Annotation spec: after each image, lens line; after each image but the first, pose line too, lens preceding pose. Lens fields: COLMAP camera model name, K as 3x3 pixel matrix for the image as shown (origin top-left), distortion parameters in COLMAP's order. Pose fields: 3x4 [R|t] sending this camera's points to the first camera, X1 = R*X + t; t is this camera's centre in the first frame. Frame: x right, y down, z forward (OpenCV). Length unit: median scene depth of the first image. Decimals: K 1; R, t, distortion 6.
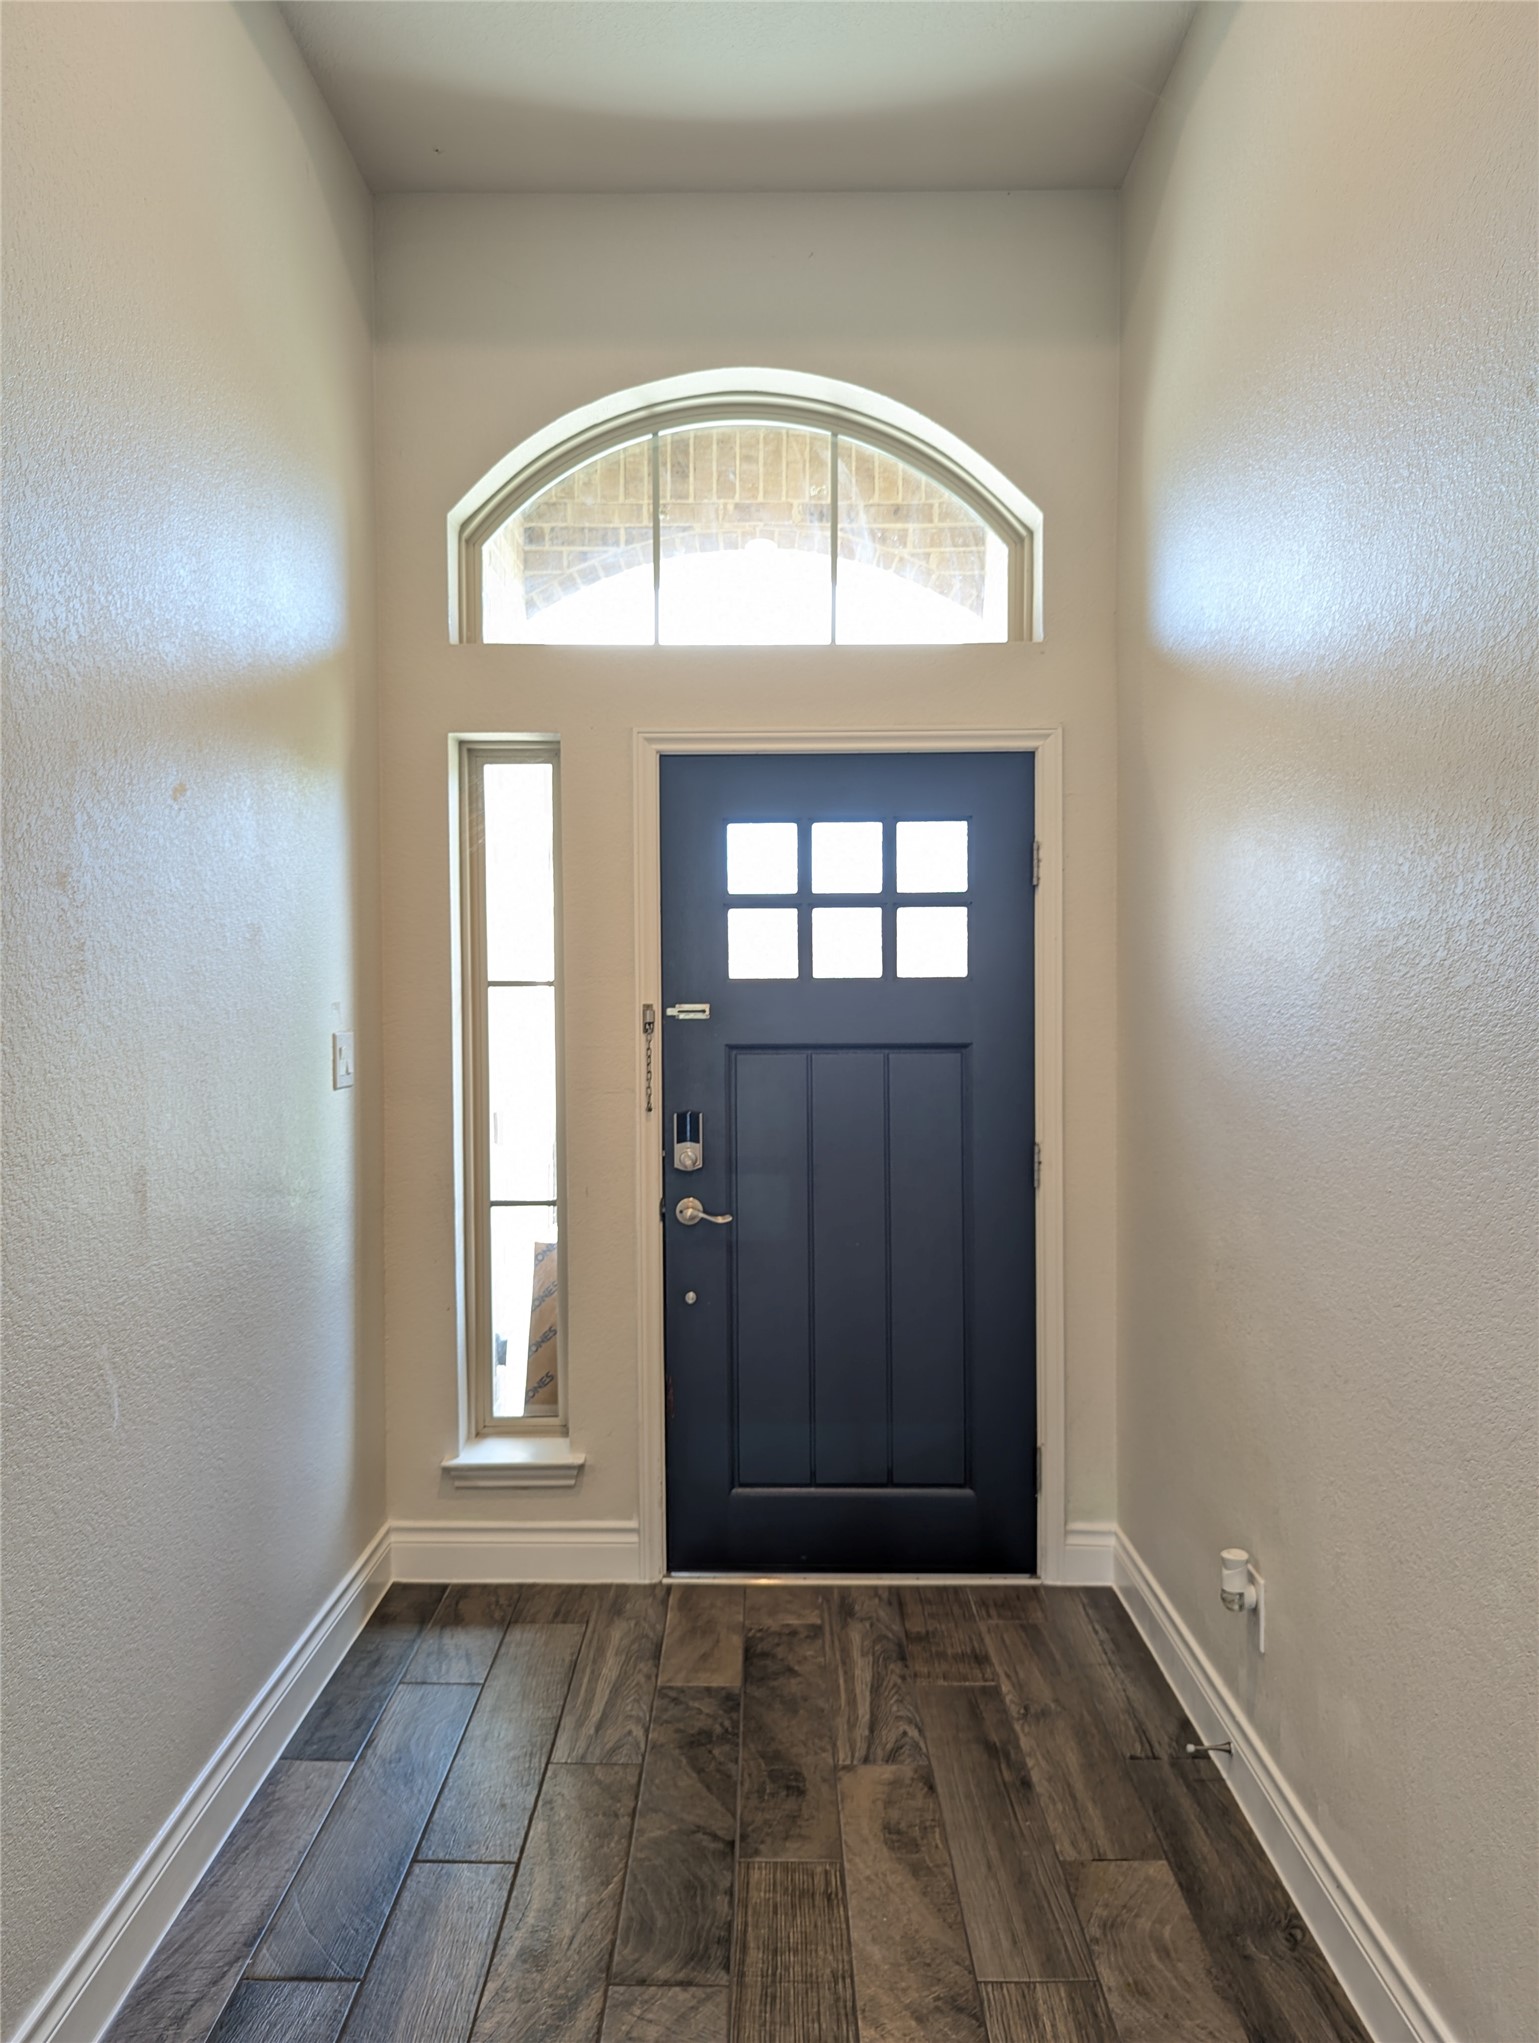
lens RADIAL K [[1450.3, 0, 772.2], [0, 1450.3, 1004.4], [0, 0, 1]] dist [0.055341, -0.051339]
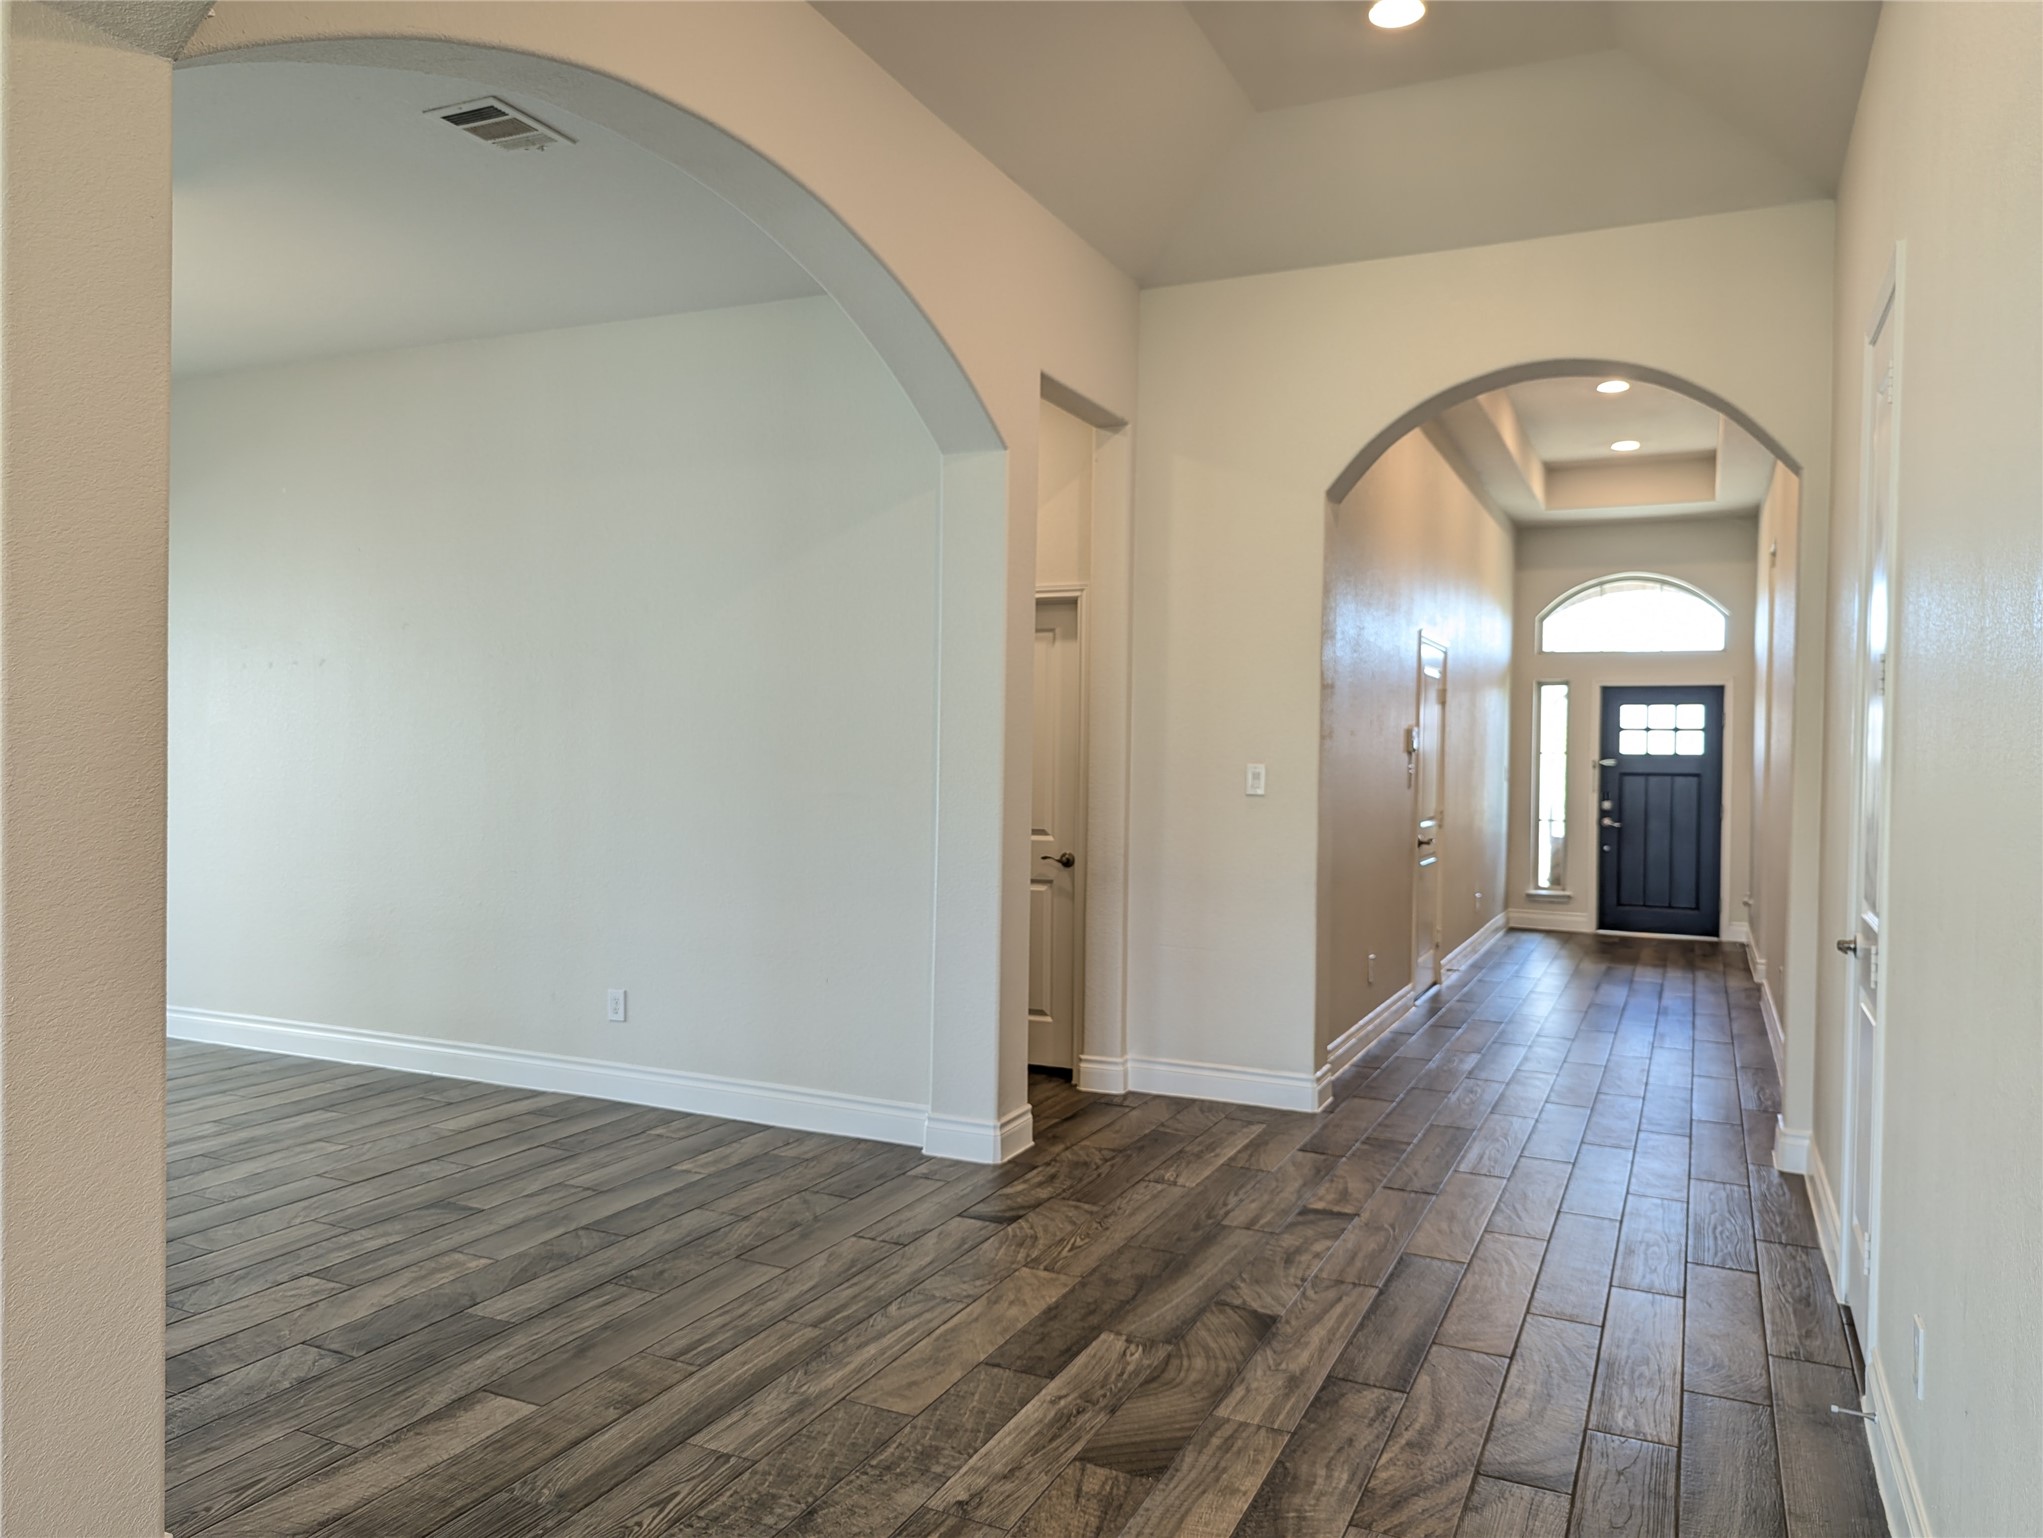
lens RADIAL K [[1450.3, 0, 1025.7], [0, 1450.3, 772.3], [0, 0, 1]] dist [0.055341, -0.051339]
pose [[0.901938, 0.024619, -0.431162, 0.183557], [-0.030622, 0.999507, -0.006987, 0.091809], [0.430778, 0.019505, 0.902247, -2.609116]]
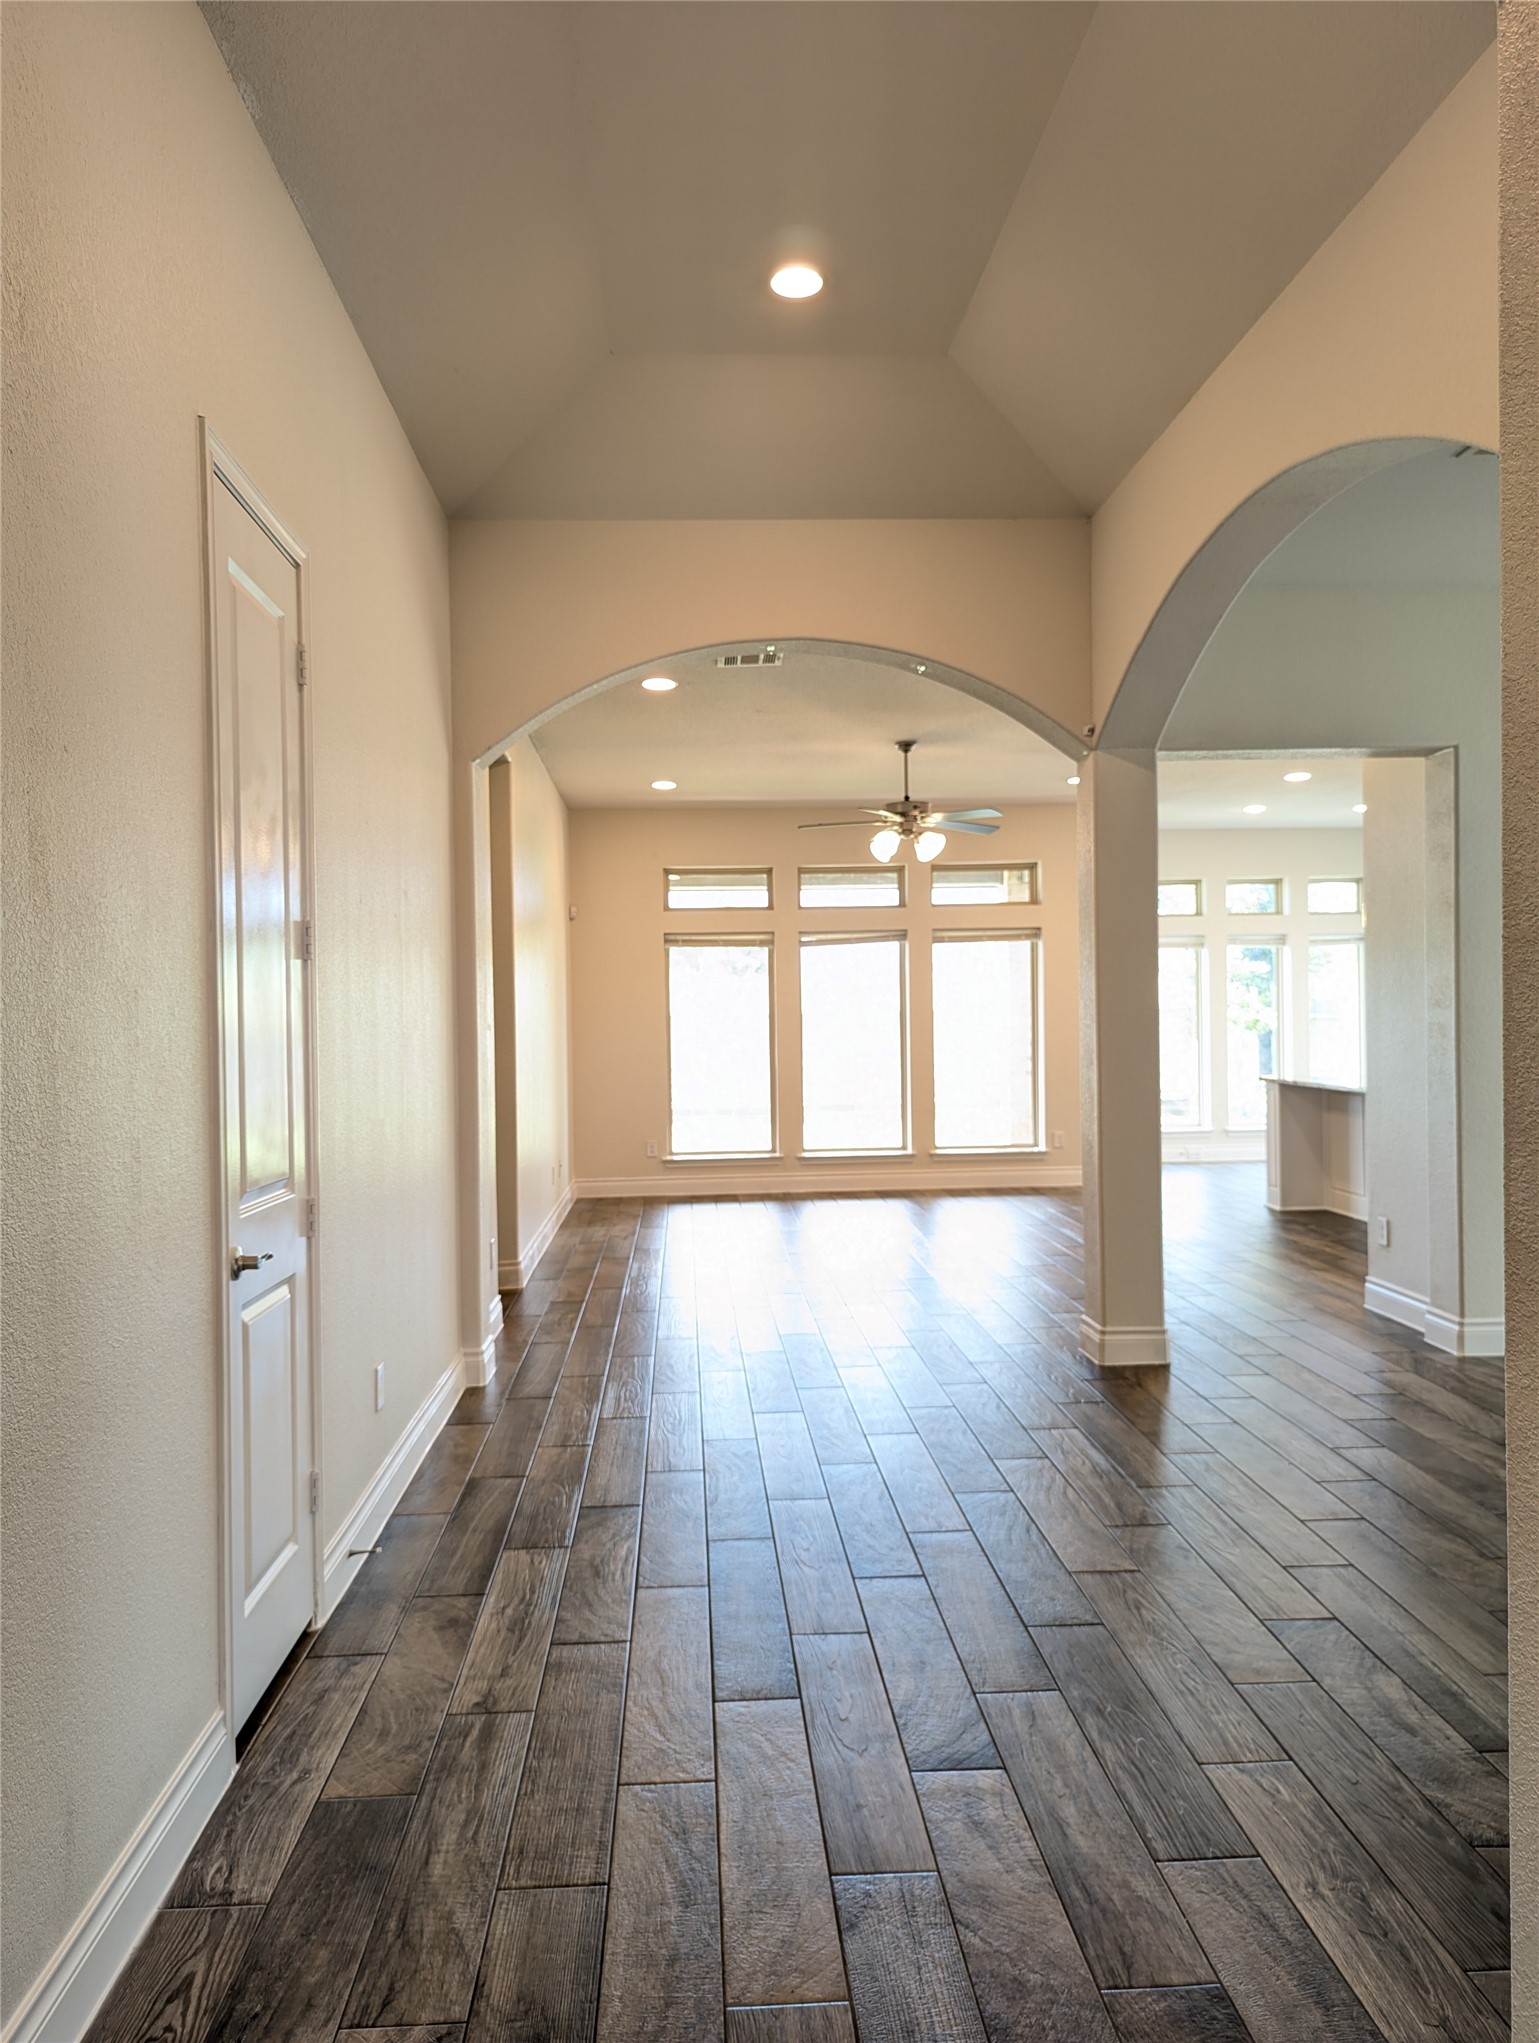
lens RADIAL K [[1450.3, 0, 783.9], [0, 1450.3, 1026.7], [0, 0, 1]] dist [0.055341, -0.051339]
pose [[-0.998423, 0.016458, -0.053664, 0.013293], [0.014793, 0.999401, 0.031284, 0.043910], [0.054146, 0.030441, -0.998069, -0.630456]]
